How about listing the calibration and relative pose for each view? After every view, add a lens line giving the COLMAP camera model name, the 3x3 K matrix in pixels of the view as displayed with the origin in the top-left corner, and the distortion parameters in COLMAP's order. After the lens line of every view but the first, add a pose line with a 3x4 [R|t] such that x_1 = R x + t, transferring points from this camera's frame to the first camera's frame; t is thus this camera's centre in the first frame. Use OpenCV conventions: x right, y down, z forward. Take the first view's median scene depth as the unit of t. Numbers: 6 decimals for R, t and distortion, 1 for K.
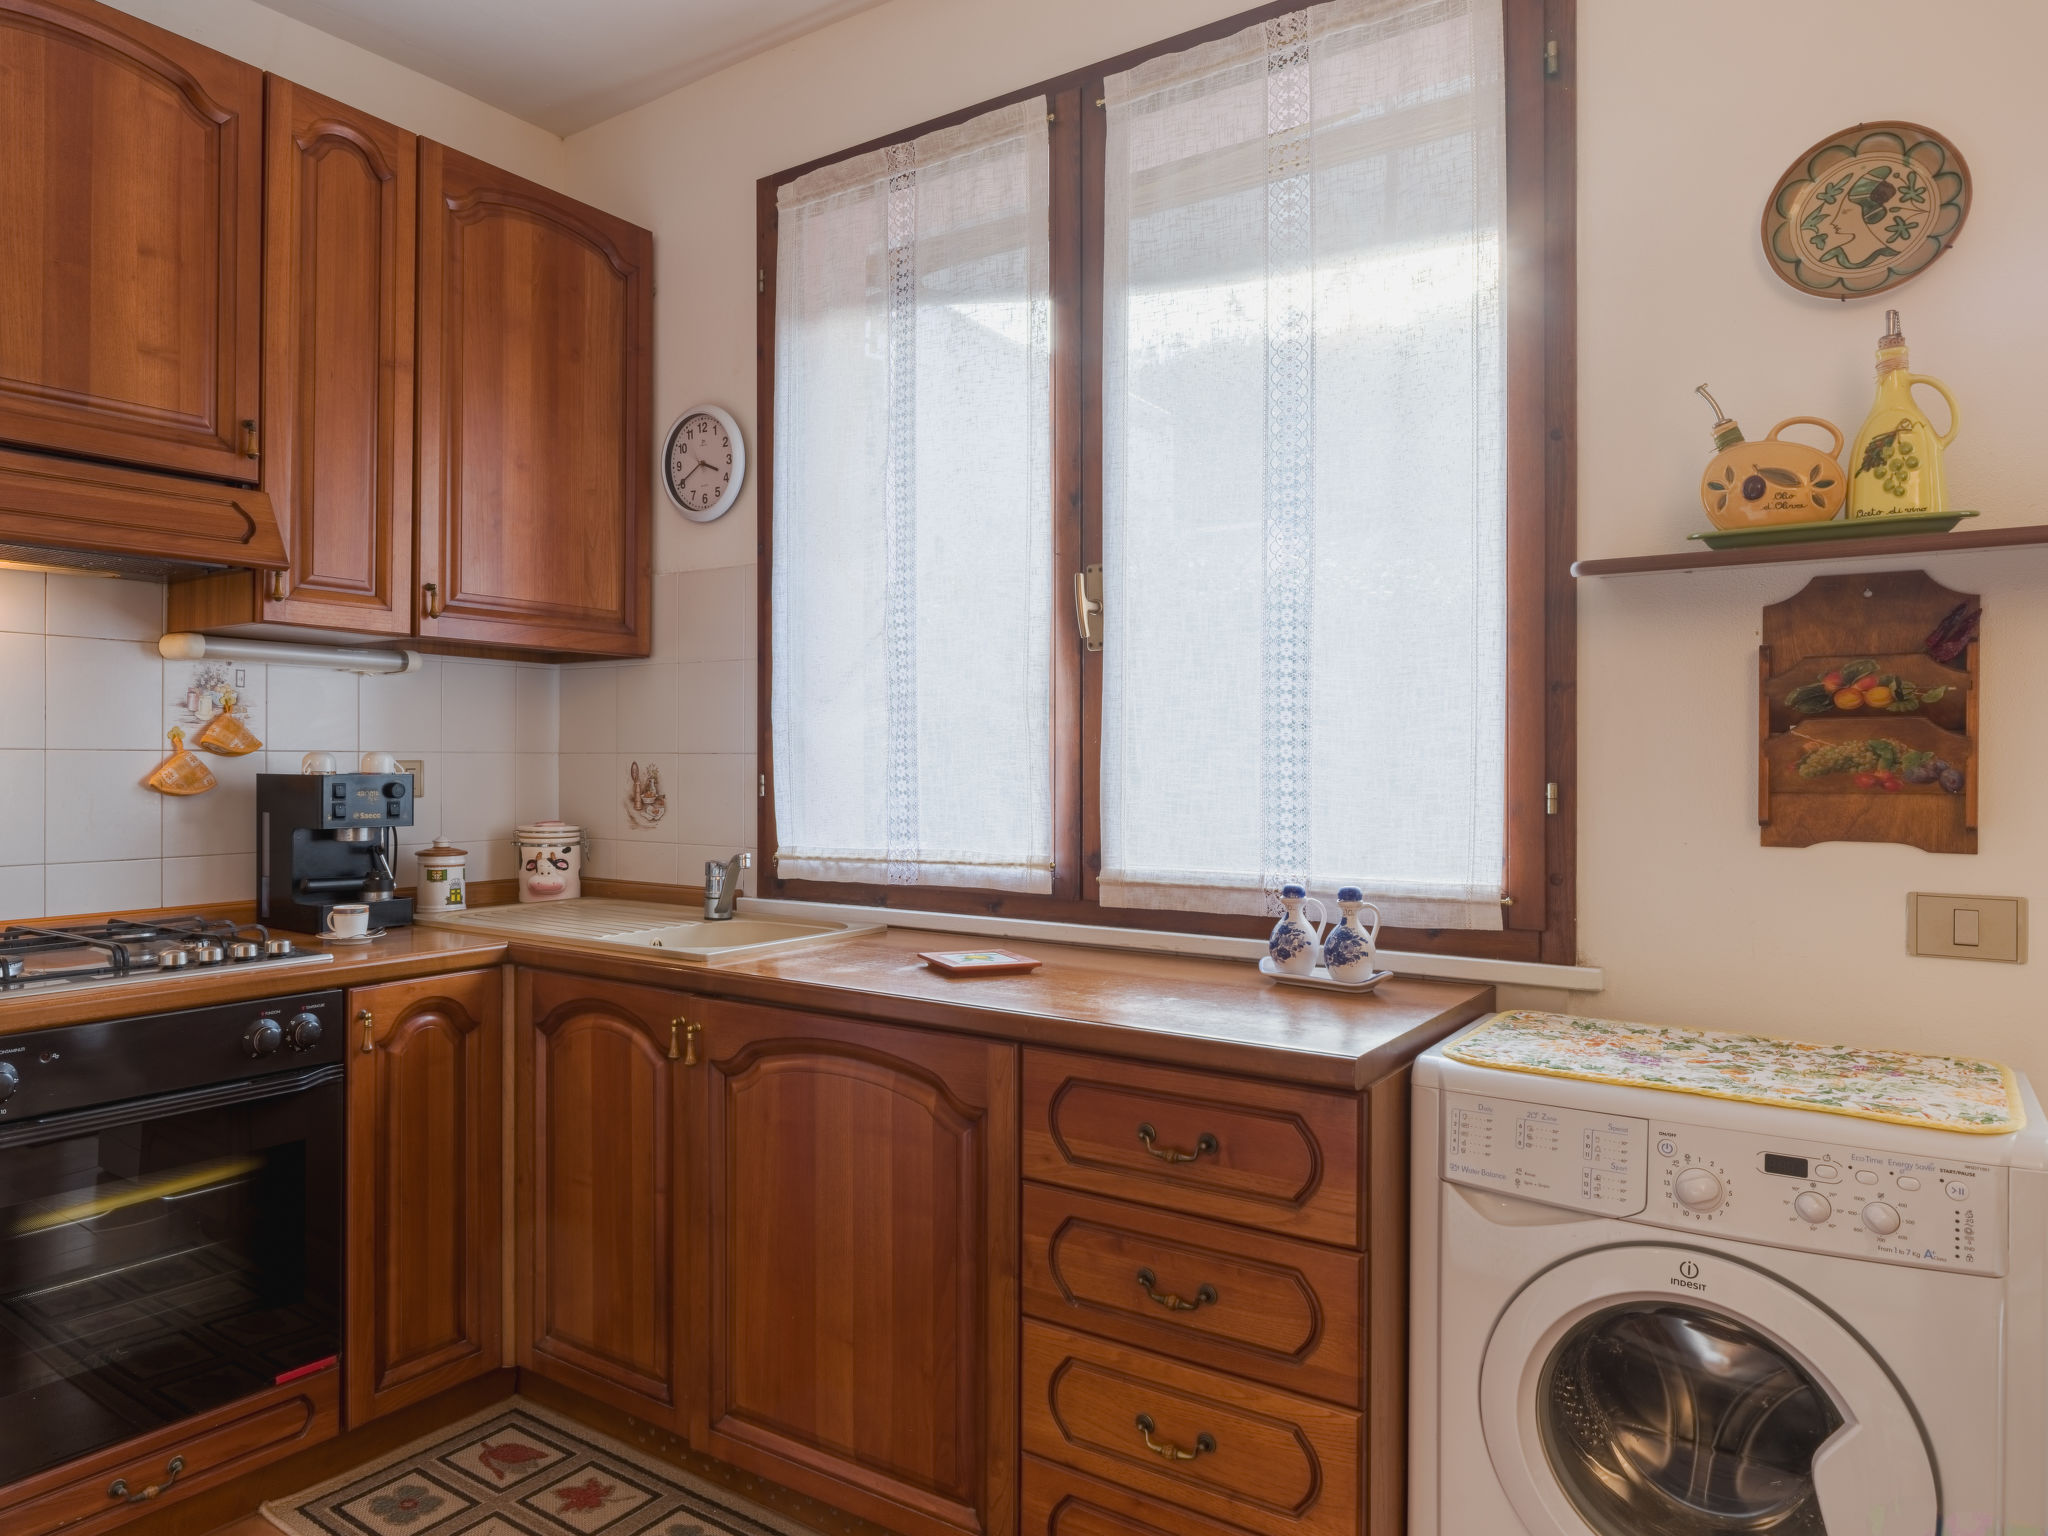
lens RADIAL K [[1373.2, 0, 886.6], [0, 1373.2, 758.0], [0, 0, 1]] dist [-0.007643, 0.000904]
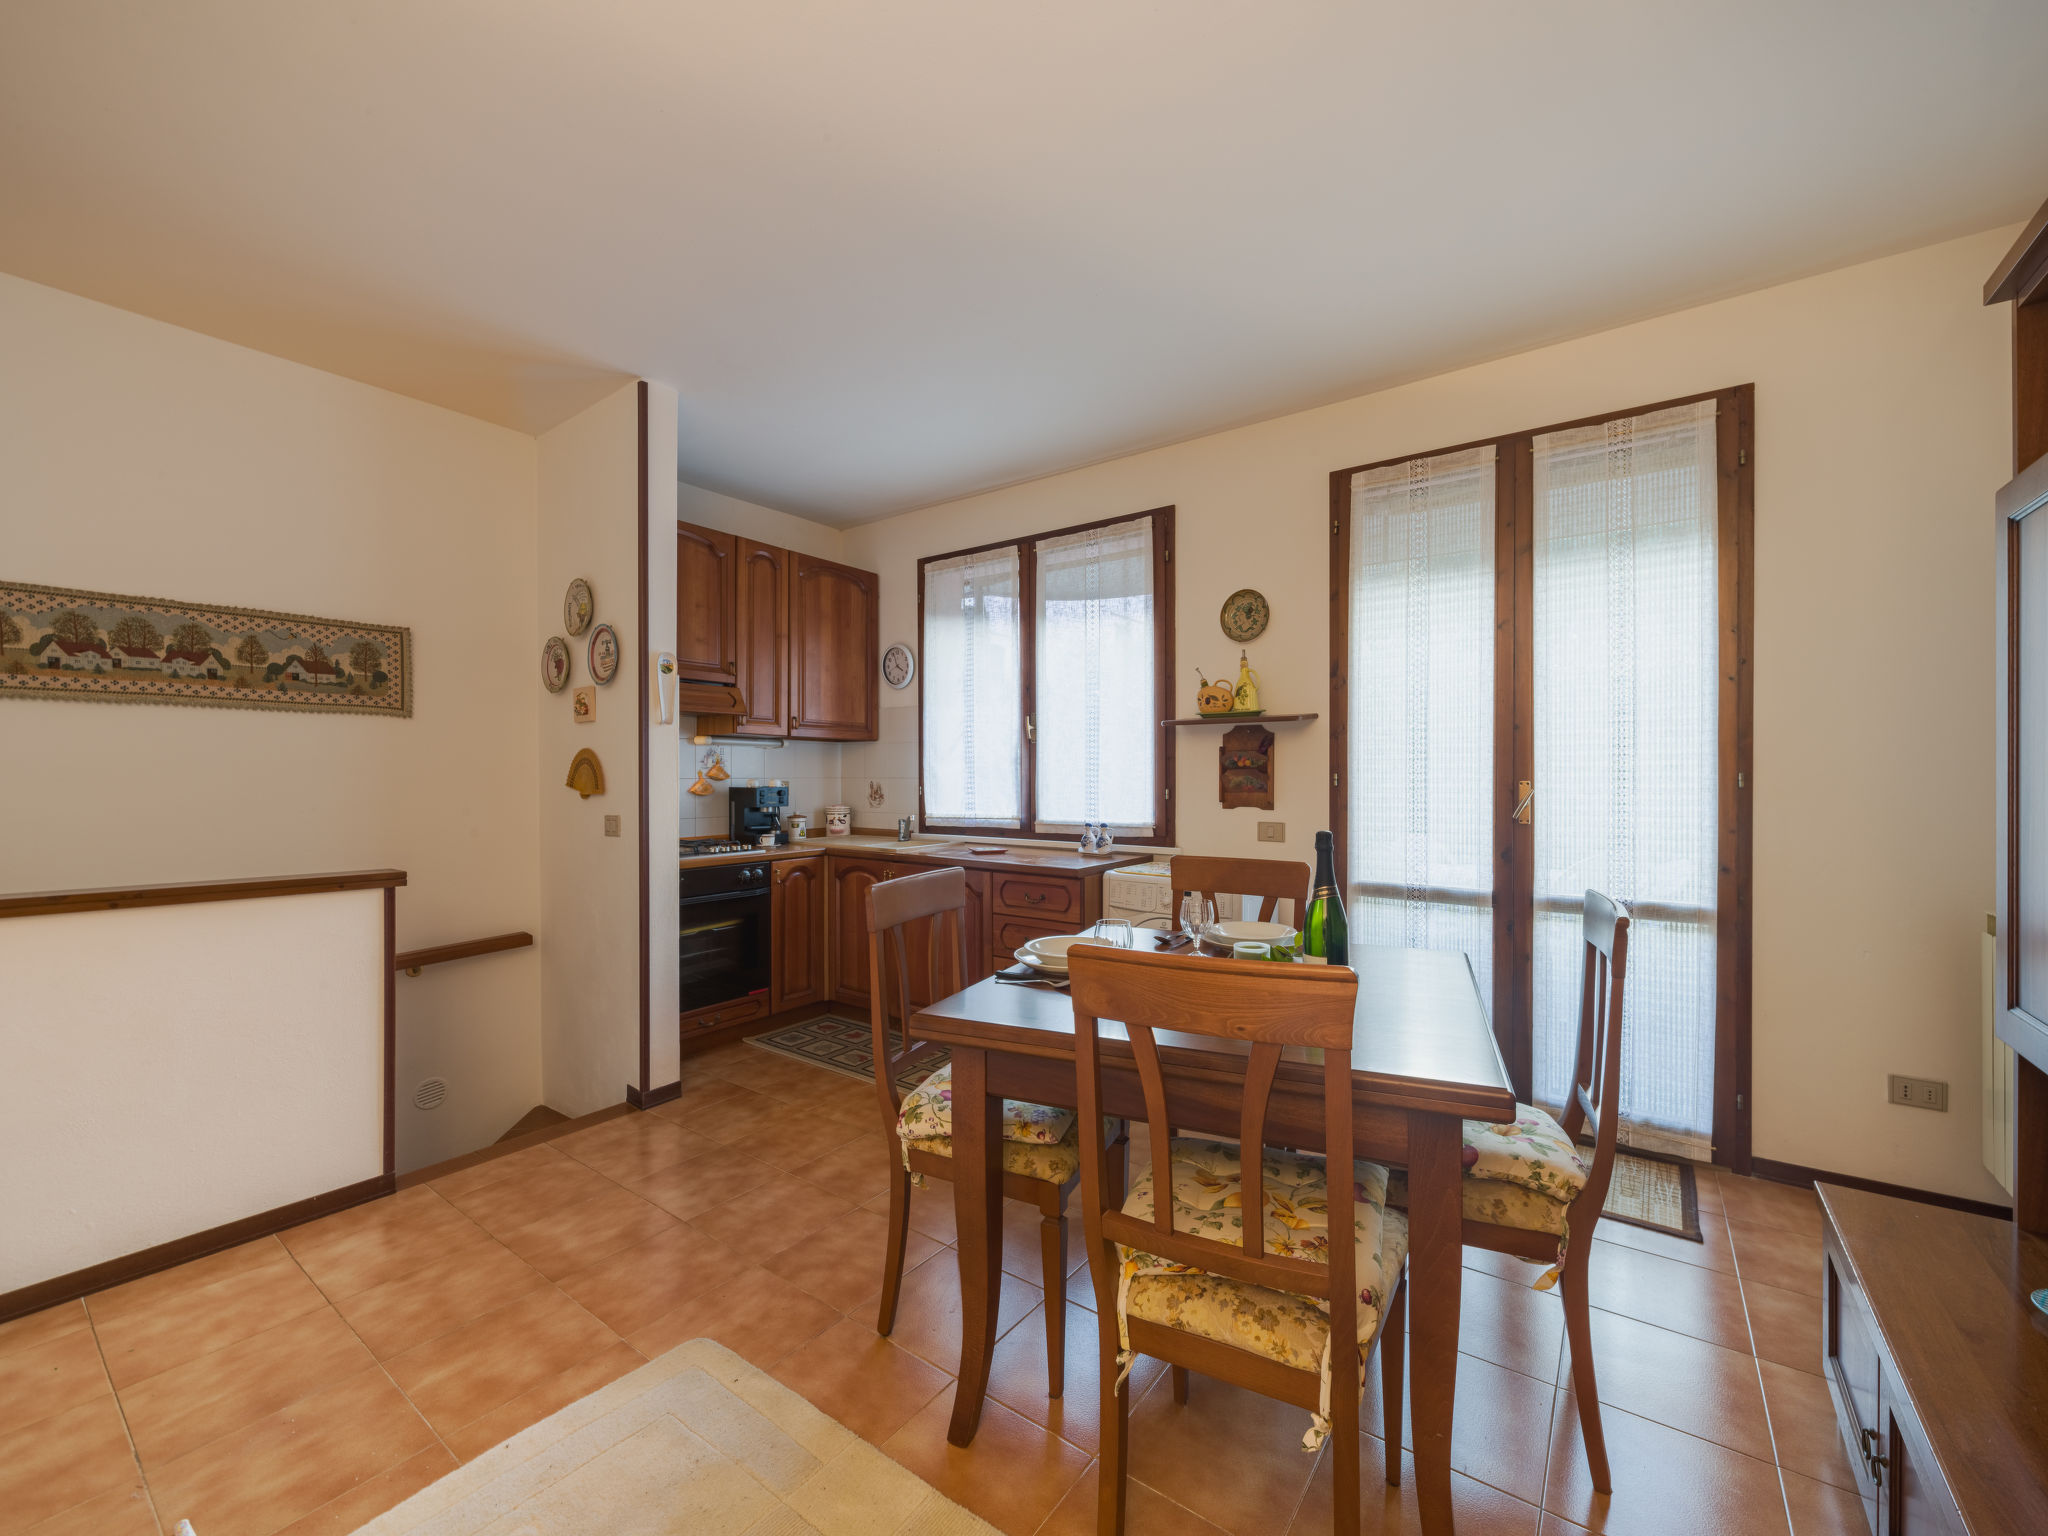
lens RADIAL K [[814.5, 0, 1057.3], [0, 814.5, 778.1], [0, 0, 1]] dist [-0.000602, -0.000186]
pose [[0.999218, -0.003215, 0.039419, 0.136503], [0.002949, 0.999973, 0.006795, -0.016983], [-0.039440, -0.006673, 0.999200, -0.705049]]
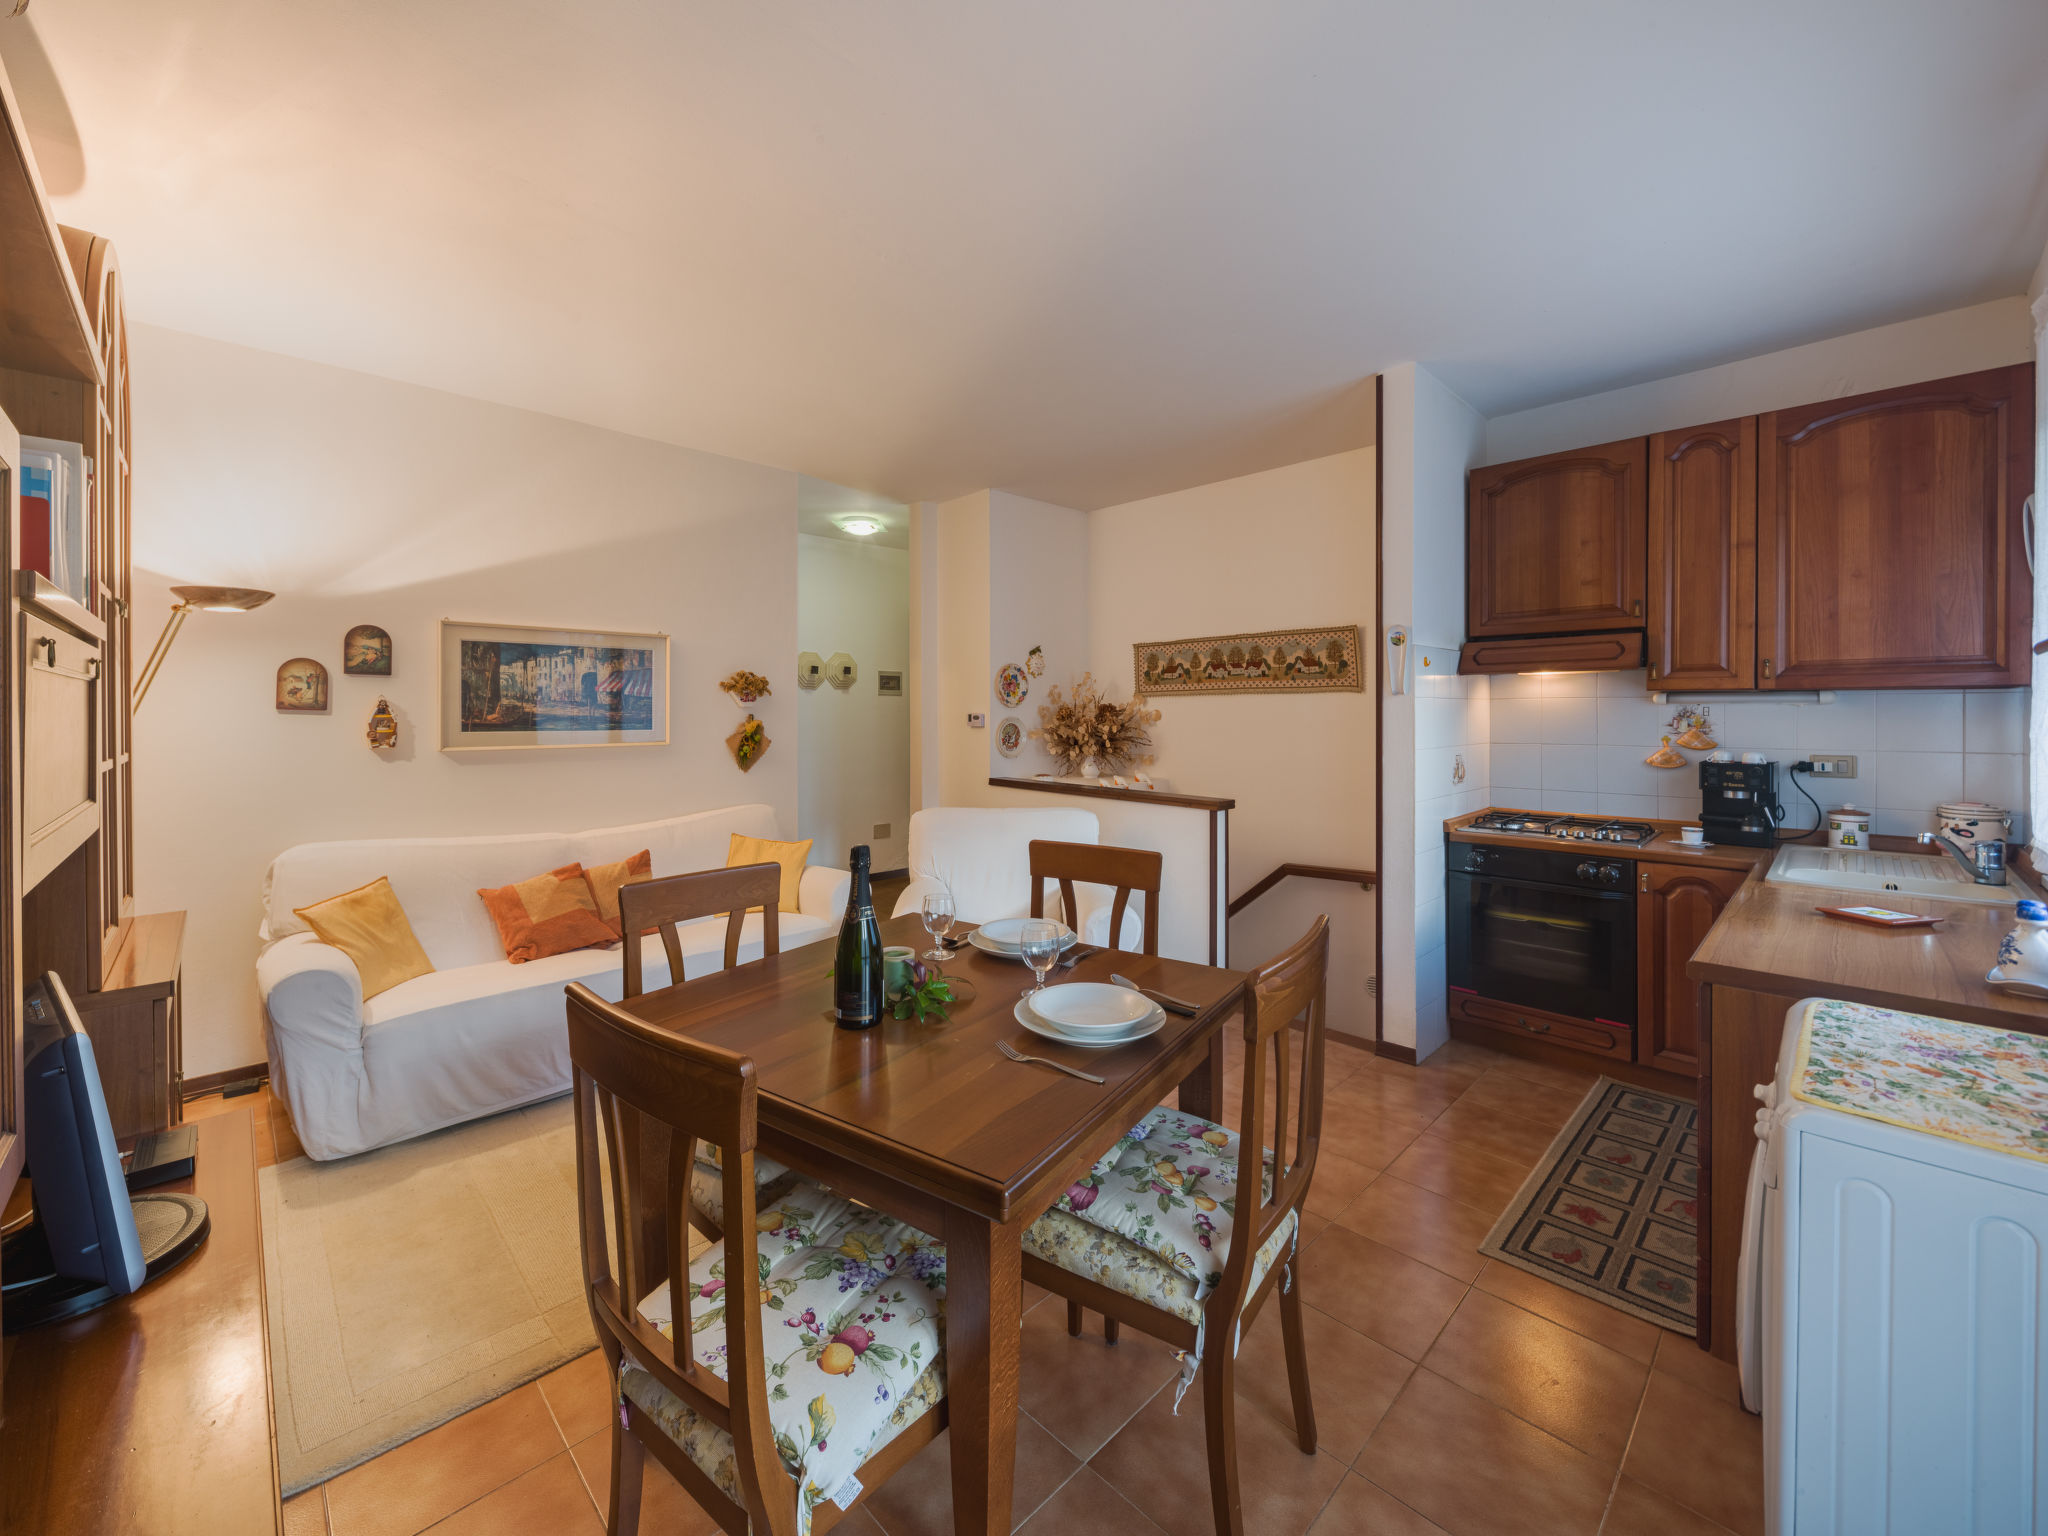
lens RADIAL K [[815.6, 0, 984.1], [0, 815.6, 712.1], [0, 0, 1]] dist [0.001195, -0.003363]
pose [[-0.171759, -0.001697, -0.985138, 1.016147], [0.005899, 0.999979, -0.002751, -0.068919], [0.985121, -0.006284, -0.171746, 0.190104]]
